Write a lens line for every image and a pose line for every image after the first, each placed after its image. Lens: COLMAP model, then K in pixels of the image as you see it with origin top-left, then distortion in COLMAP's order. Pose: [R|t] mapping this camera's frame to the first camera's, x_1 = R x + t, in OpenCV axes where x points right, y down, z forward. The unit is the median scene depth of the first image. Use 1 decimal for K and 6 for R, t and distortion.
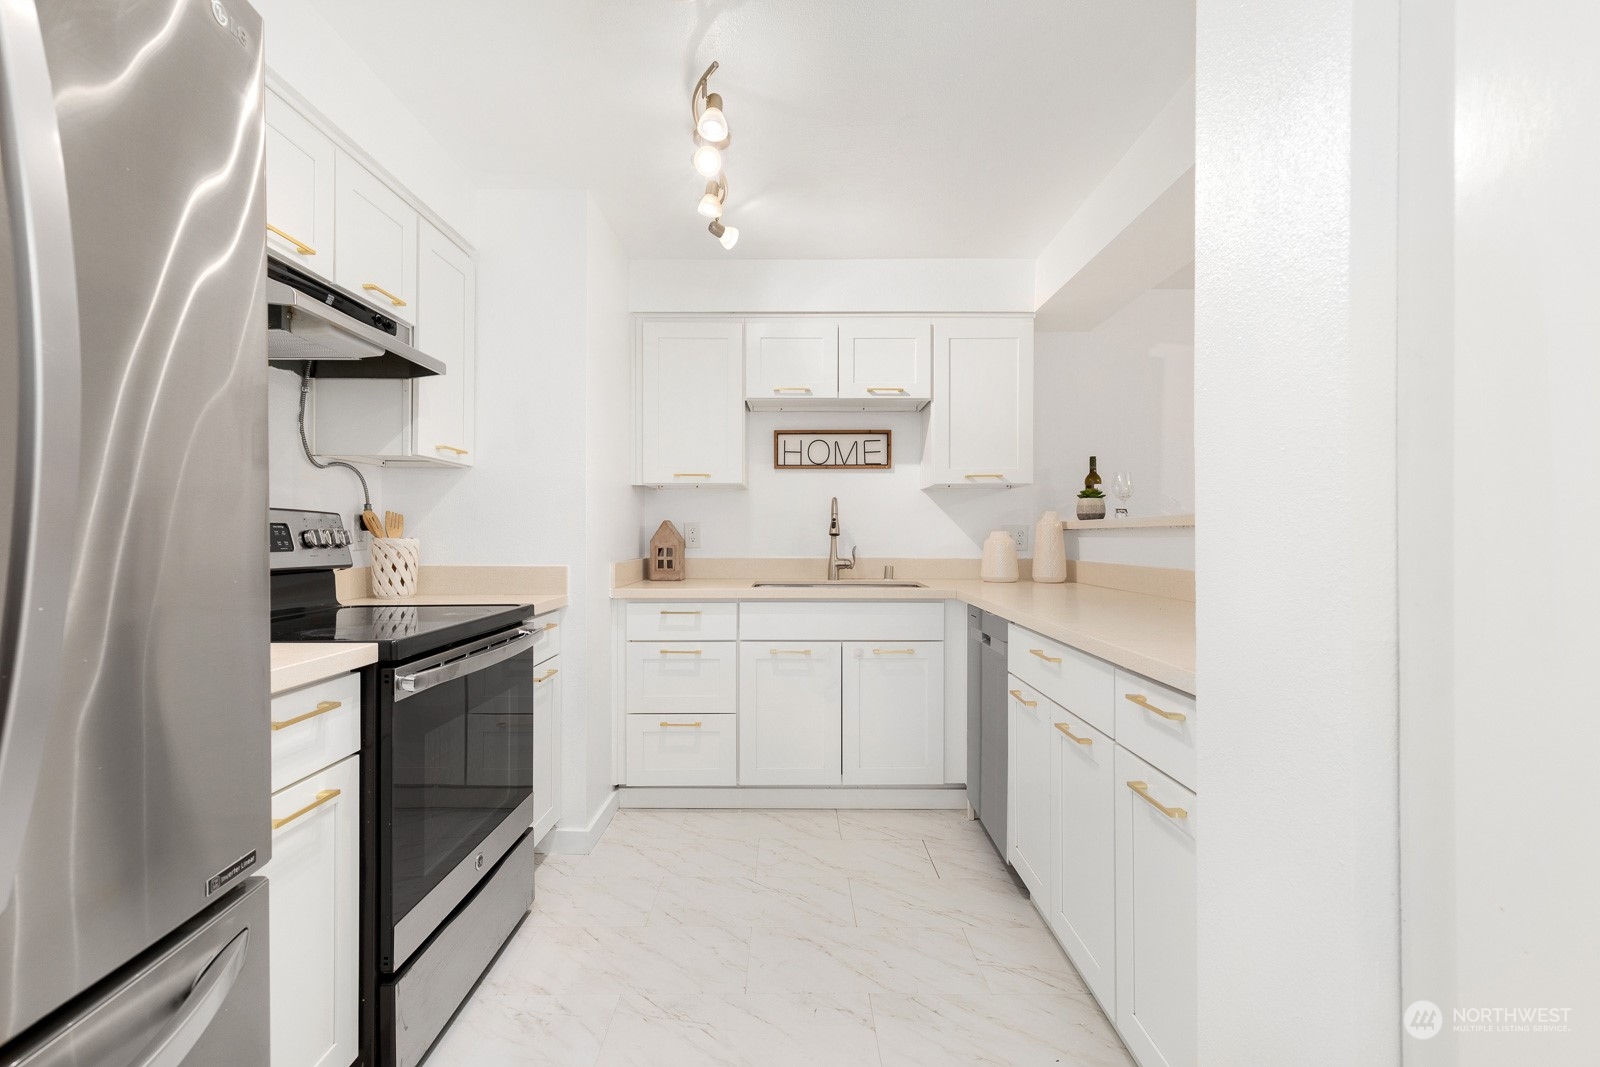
lens RADIAL K [[731.0, 0, 787.7], [0, 731.0, 535.1], [0, 0, 1]] dist [0.013594, -0.002033]
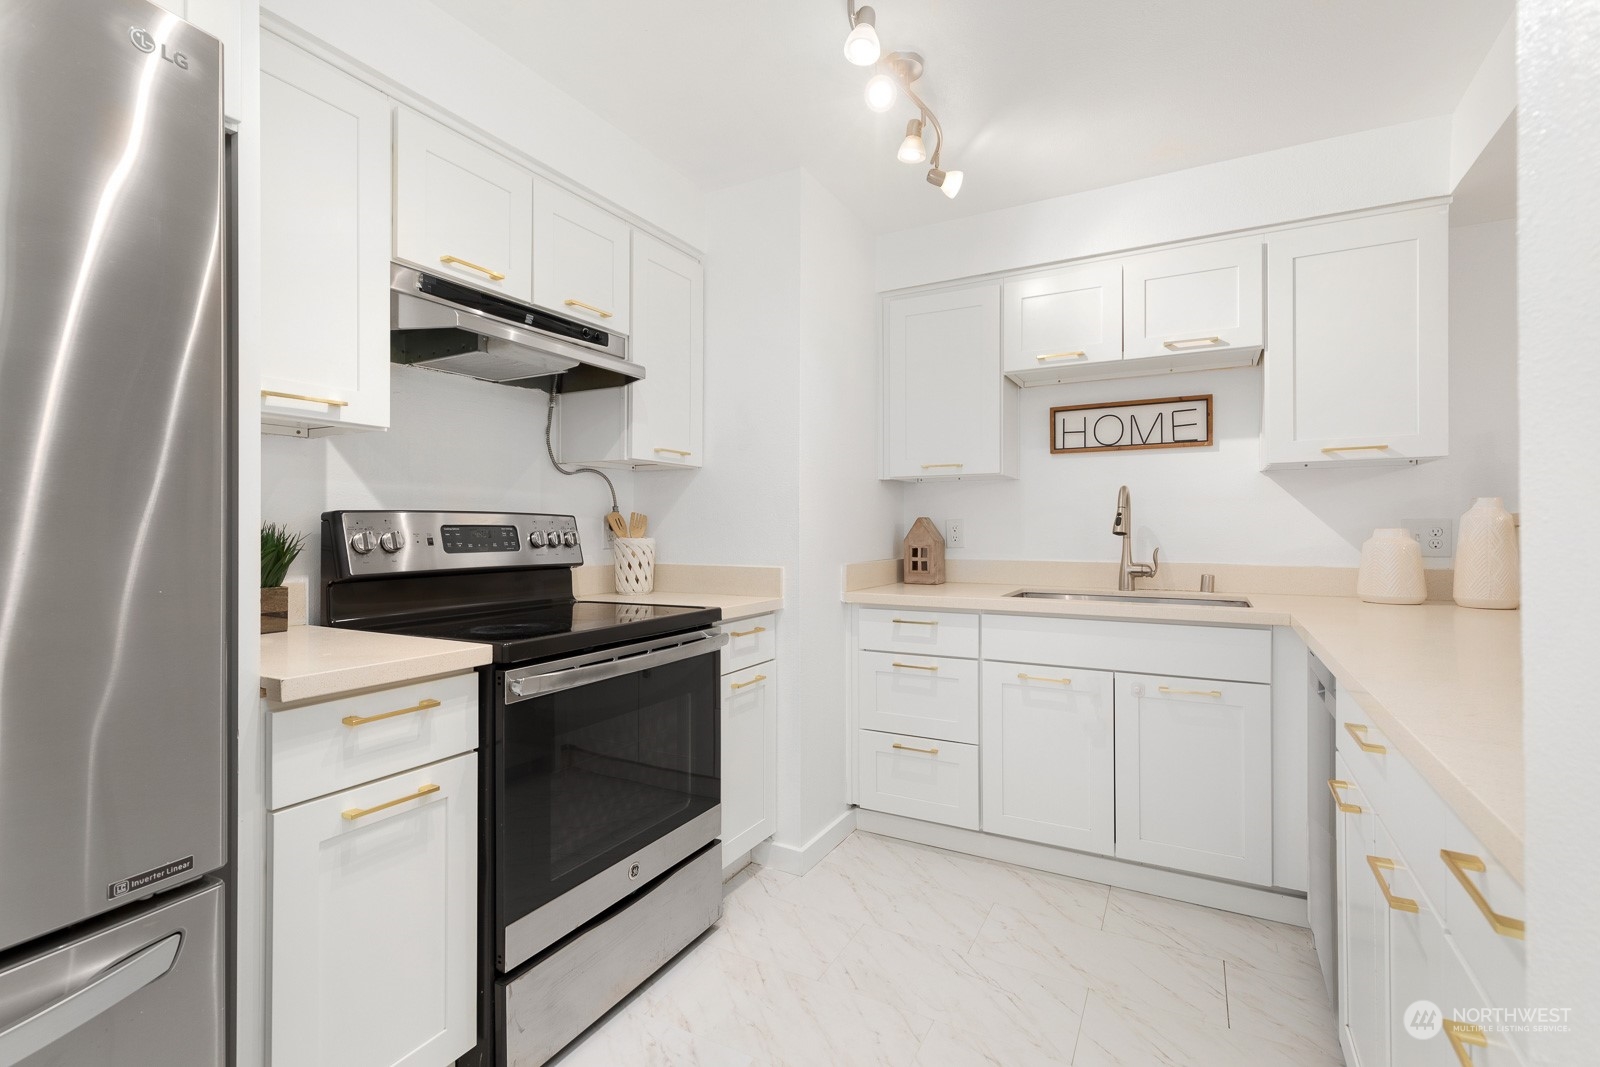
lens RADIAL K [[731.0, 0, 801.3], [0, 731.0, 526.3], [0, 0, 1]] dist [0.013594, -0.002033]
pose [[0.877761, -0.003988, -0.479083, 0.171491], [0.002260, 0.999989, -0.004183, -0.006935], [0.479094, 0.002589, 0.877760, 0.172822]]
